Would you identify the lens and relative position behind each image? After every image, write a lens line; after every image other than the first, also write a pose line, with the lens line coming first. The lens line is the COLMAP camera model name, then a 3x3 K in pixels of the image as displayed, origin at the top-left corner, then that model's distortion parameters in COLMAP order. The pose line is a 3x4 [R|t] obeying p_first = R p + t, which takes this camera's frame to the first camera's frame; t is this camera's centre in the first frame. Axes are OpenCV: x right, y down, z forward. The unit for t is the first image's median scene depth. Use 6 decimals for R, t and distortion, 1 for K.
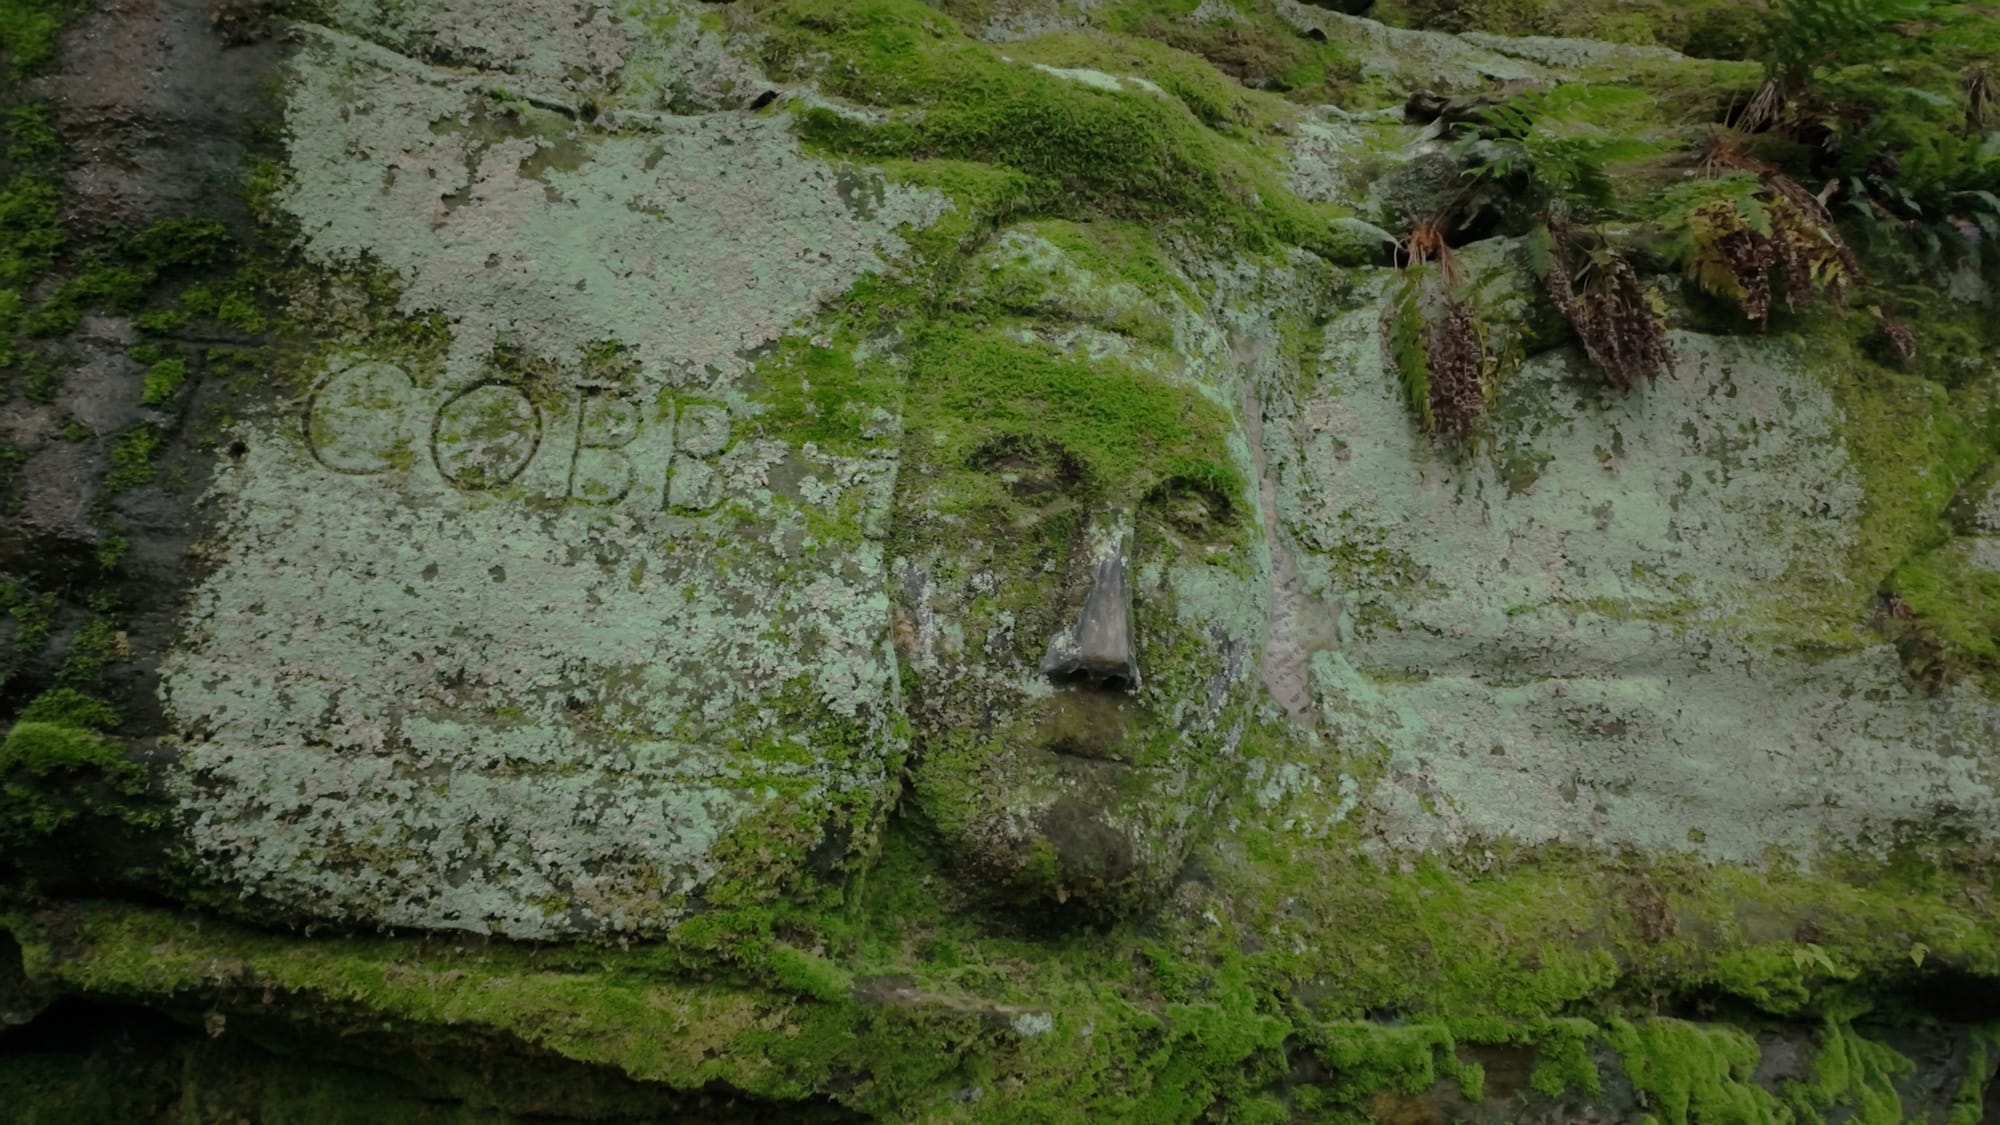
lens RADIAL K [[1205.9, 0, 967.0], [0, 1205.9, 530.3], [0, 0, 1]] dist [0.173408, -0.296949]
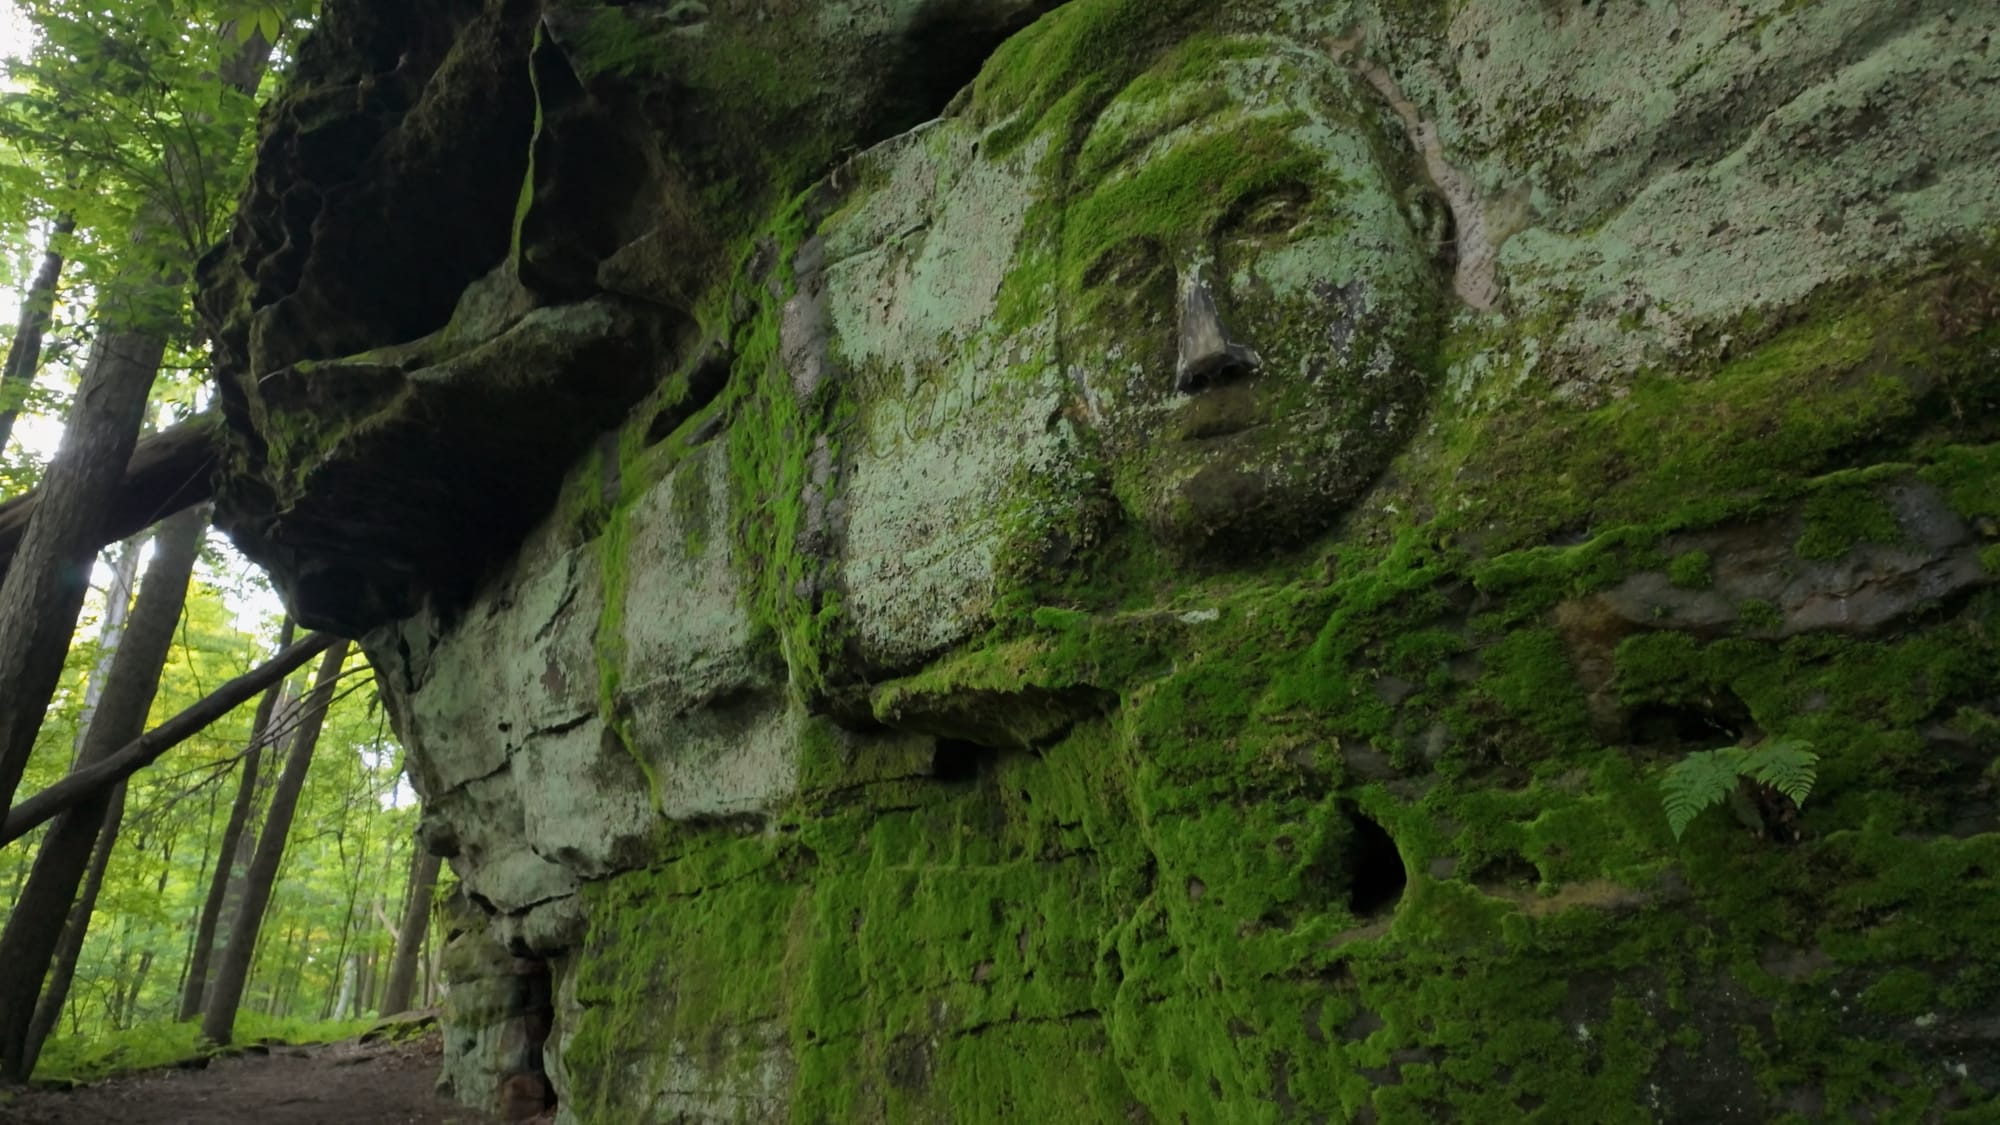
lens RADIAL K [[1205.9, 0, 967.0], [0, 1205.9, 530.3], [0, 0, 1]] dist [0.173408, -0.296949]
pose [[0.436802, -0.349821, -0.828752, 1.028837], [0.321950, 0.921056, -0.219096, 0.481791], [0.839971, -0.171115, 0.514944, 0.063238]]
